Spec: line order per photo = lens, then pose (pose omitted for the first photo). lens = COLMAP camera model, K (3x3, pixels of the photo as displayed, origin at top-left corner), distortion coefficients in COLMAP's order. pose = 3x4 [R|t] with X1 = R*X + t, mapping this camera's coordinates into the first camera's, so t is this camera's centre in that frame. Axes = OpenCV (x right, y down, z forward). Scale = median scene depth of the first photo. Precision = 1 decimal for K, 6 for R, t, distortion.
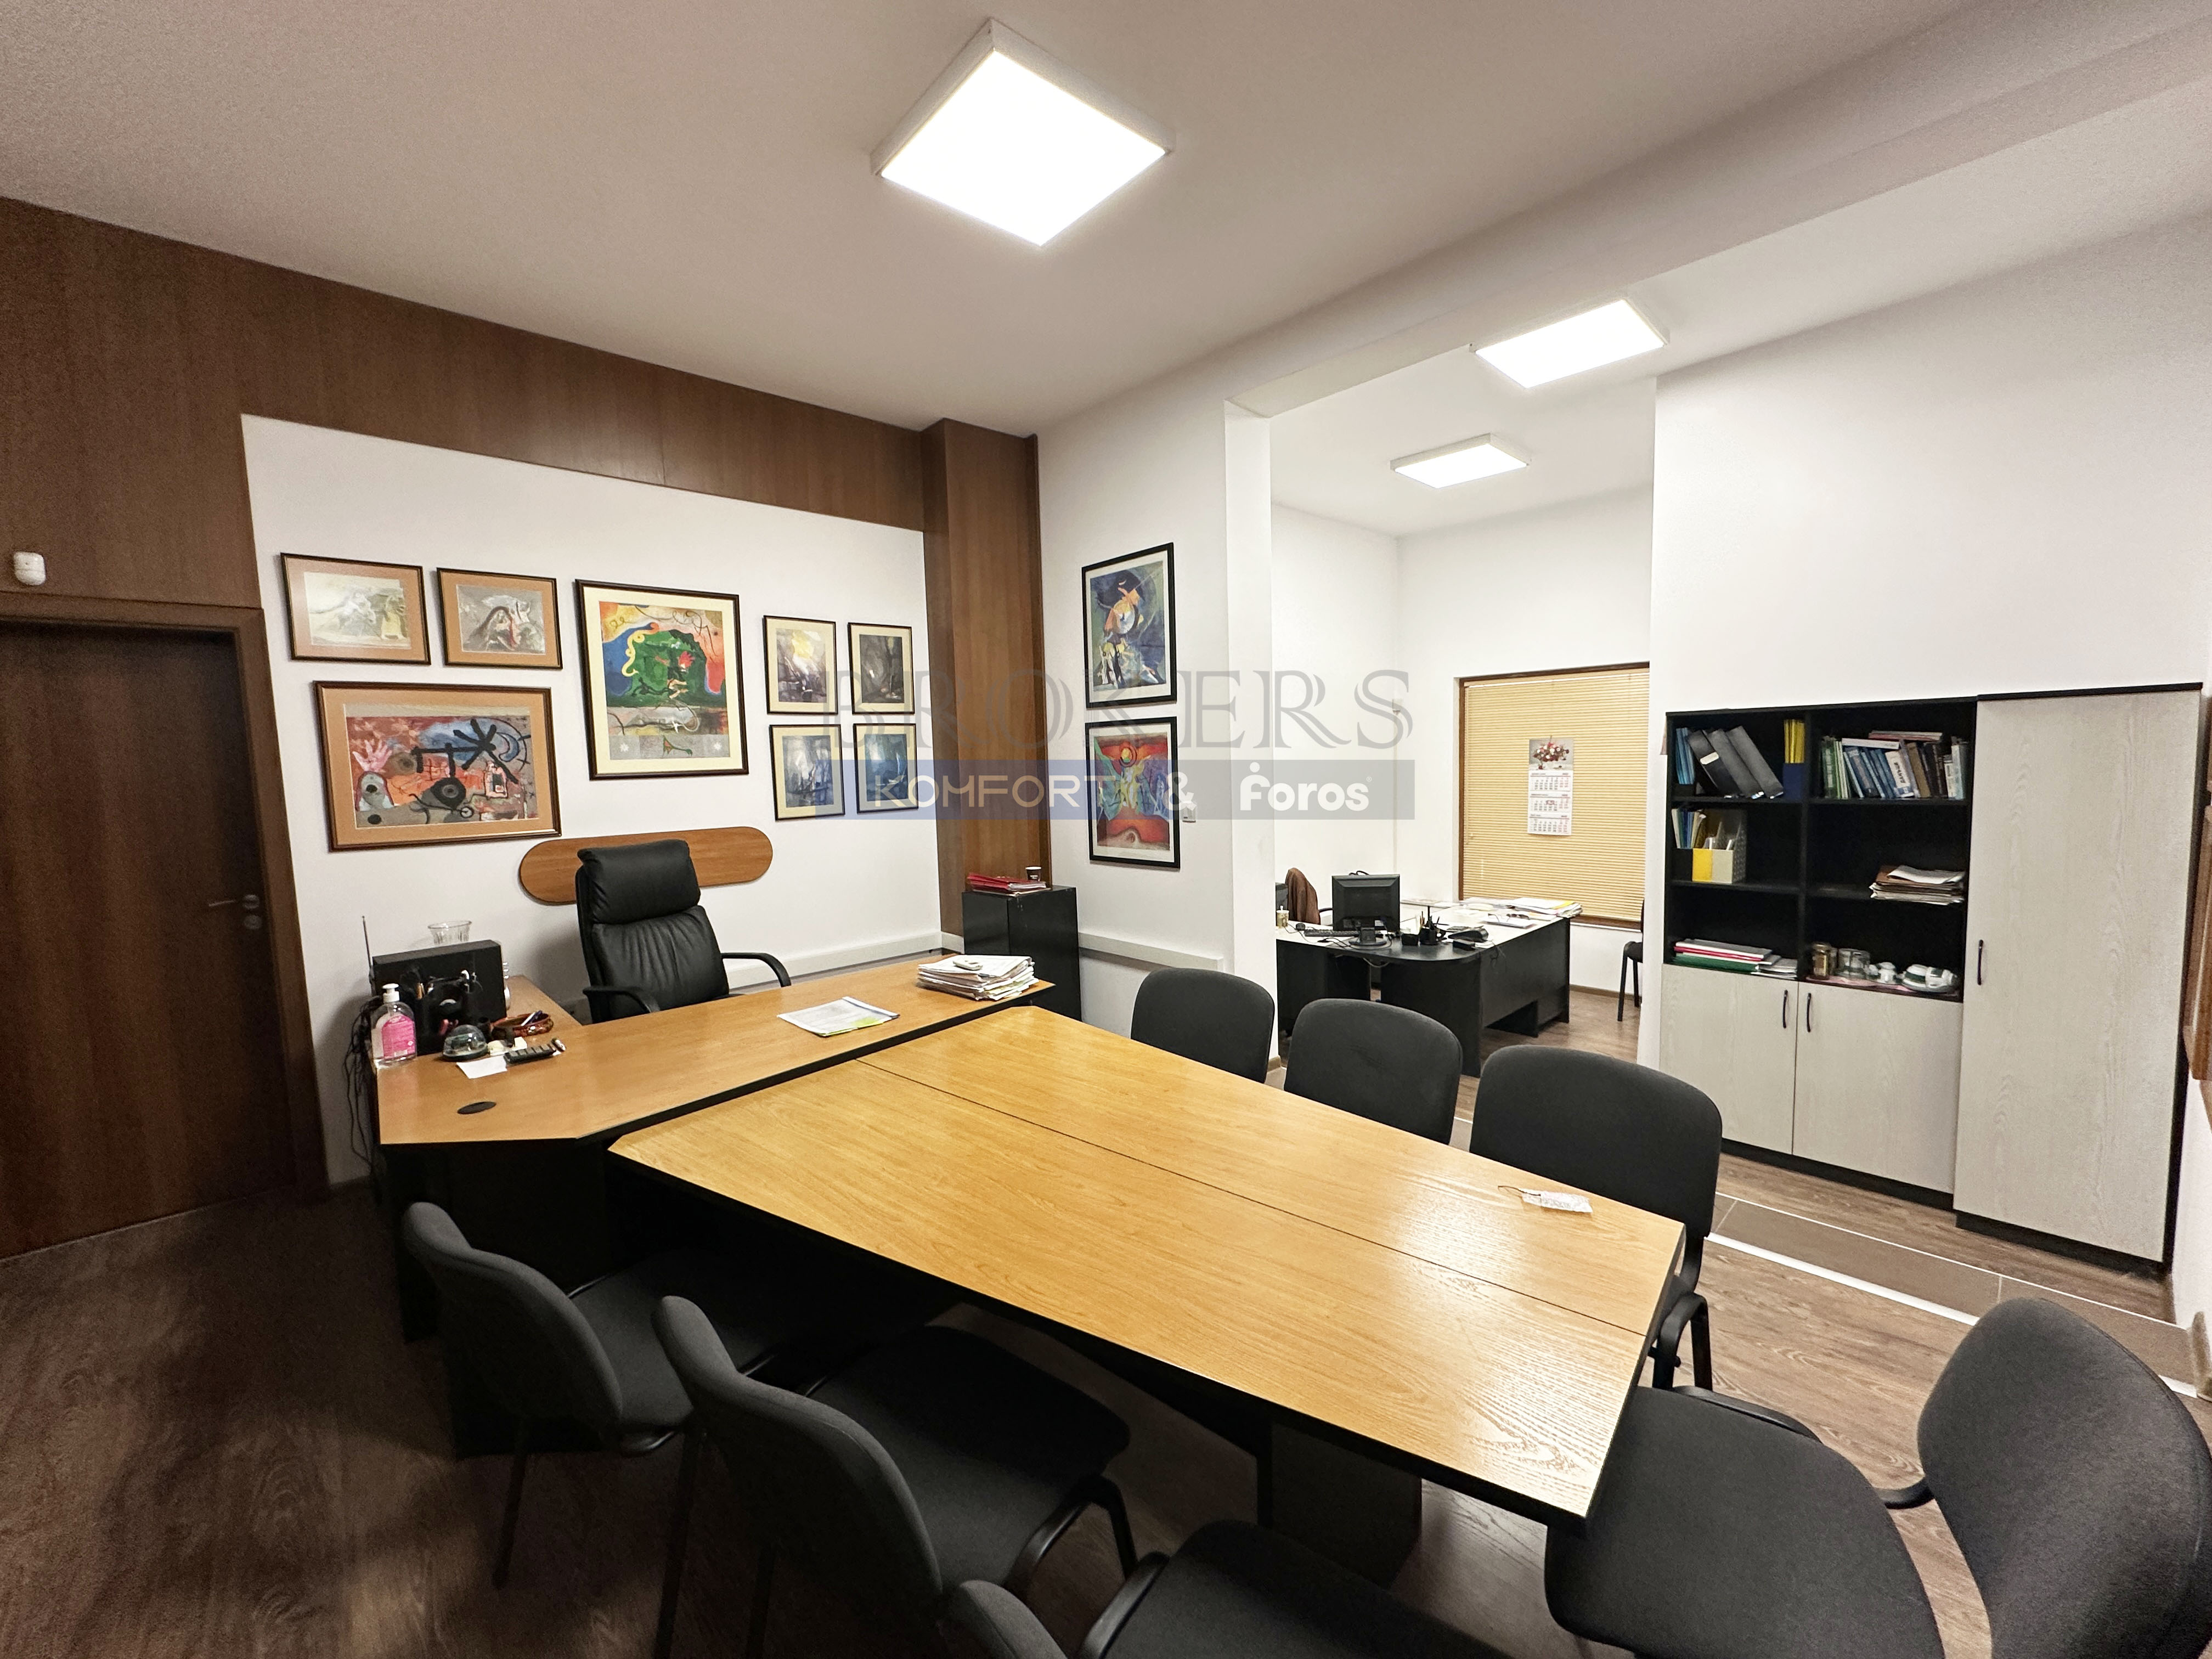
lens RADIAL K [[881.5, 0, 1099.5], [0, 881.5, 829.9], [0, 0, 1]] dist [0.001376, -0.000005]
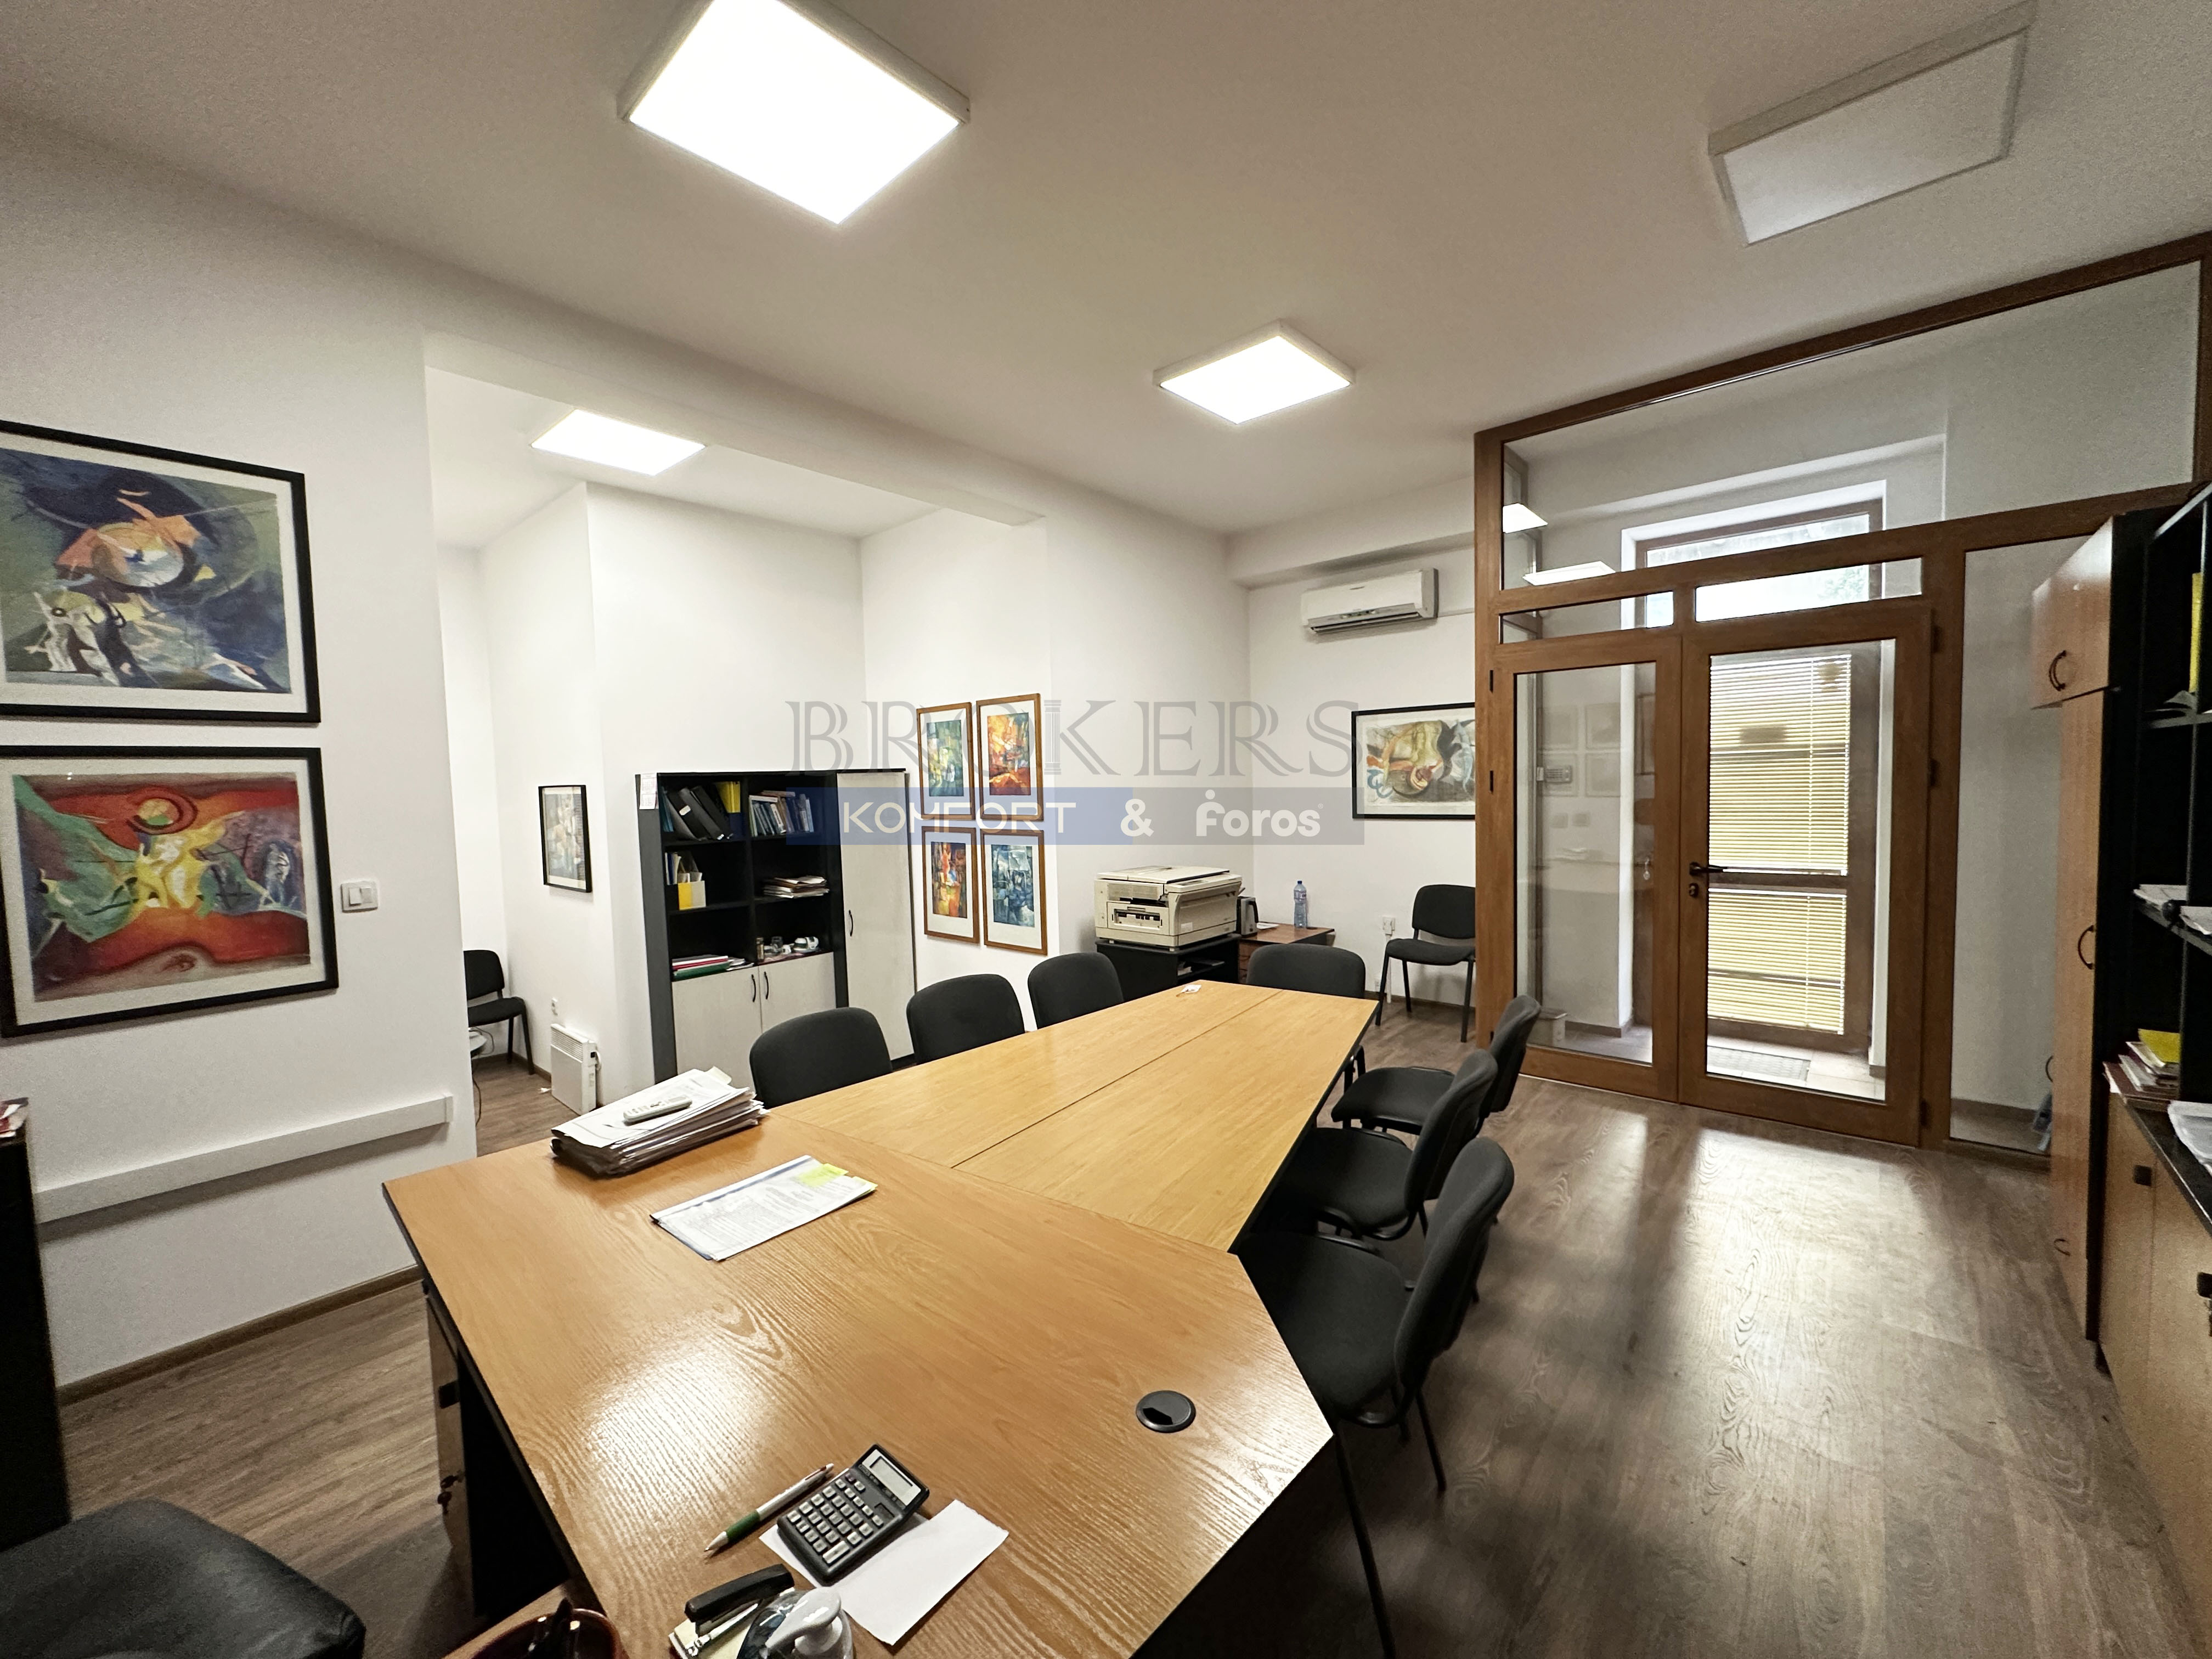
lens RADIAL K [[881.5, 0, 1109.0], [0, 881.5, 824.2], [0, 0, 1]] dist [0.001376, -0.000005]
pose [[-0.113911, -0.017391, 0.993339, -0.645815], [0.114694, 0.992931, 0.030537, -0.030886], [-0.986848, 0.117408, -0.111111, 0.552596]]
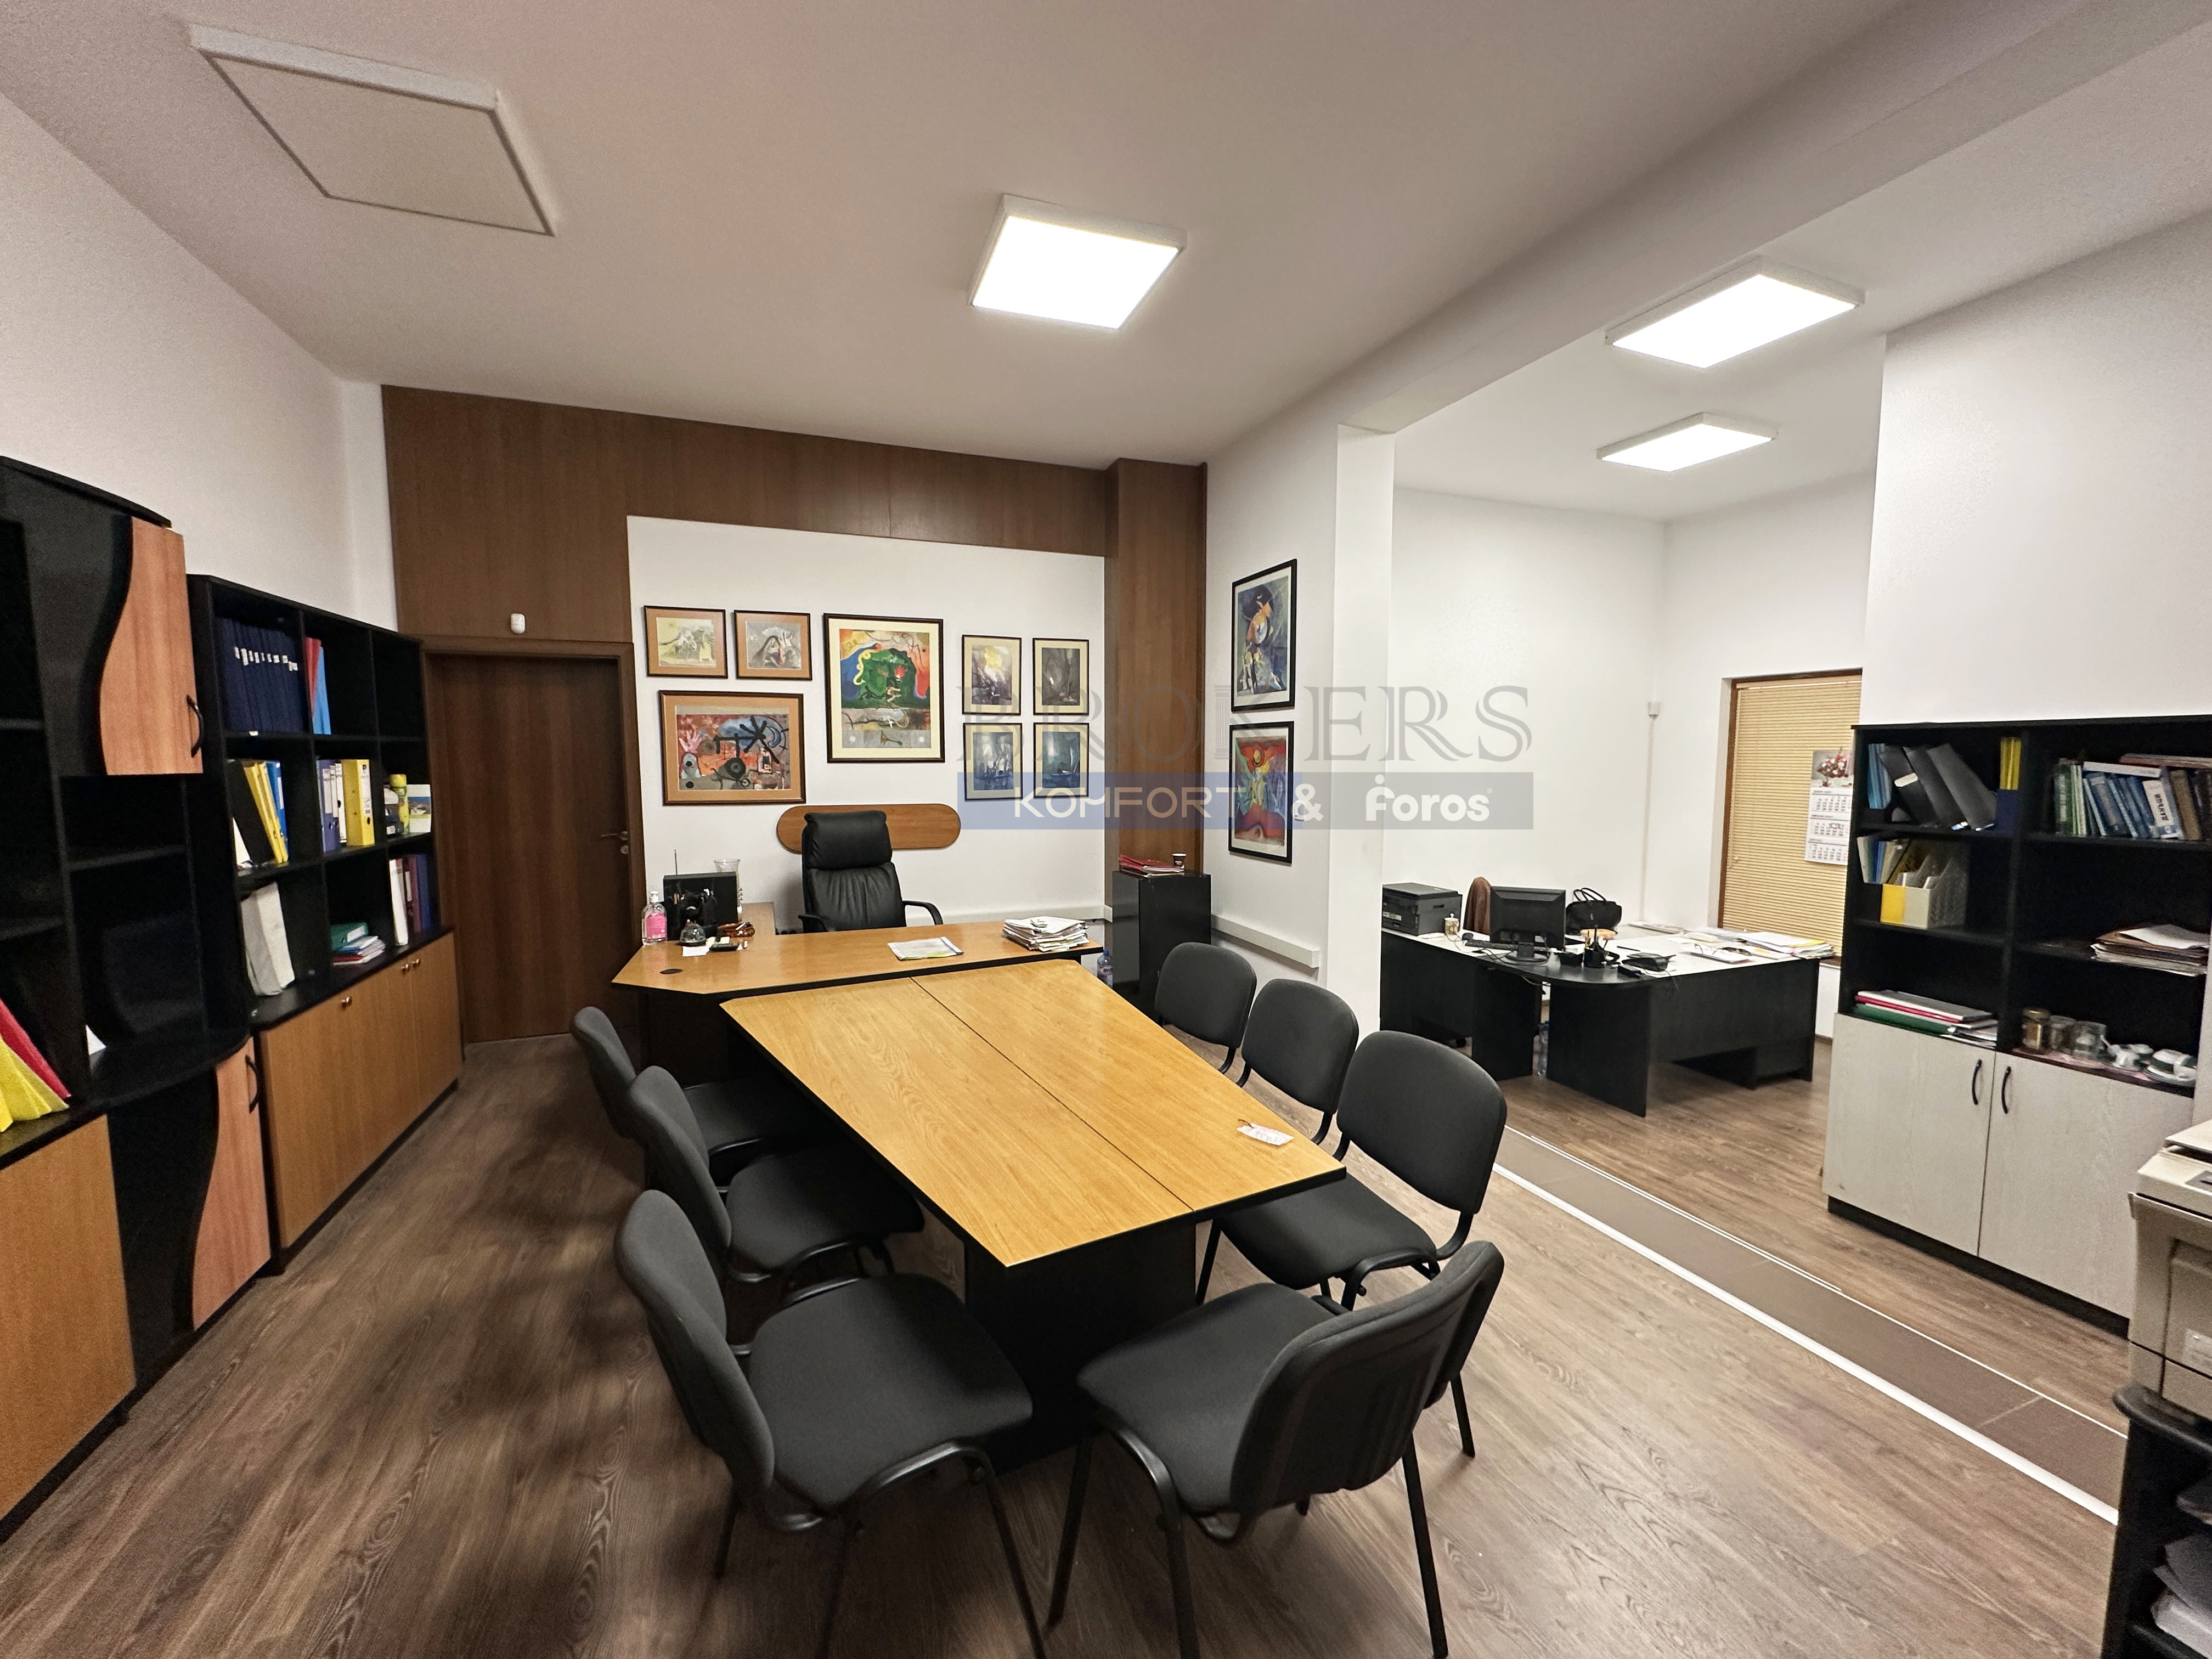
lens RADIAL K [[881.5, 0, 1098.8], [0, 881.5, 829.1], [0, 0, 1]] dist [0.001376, -0.000005]
pose [[0.927664, 0.060563, -0.368471, 0.287977], [-0.058022, 0.998153, 0.017982, -0.003661], [0.368880, 0.004698, 0.929465, -0.087107]]
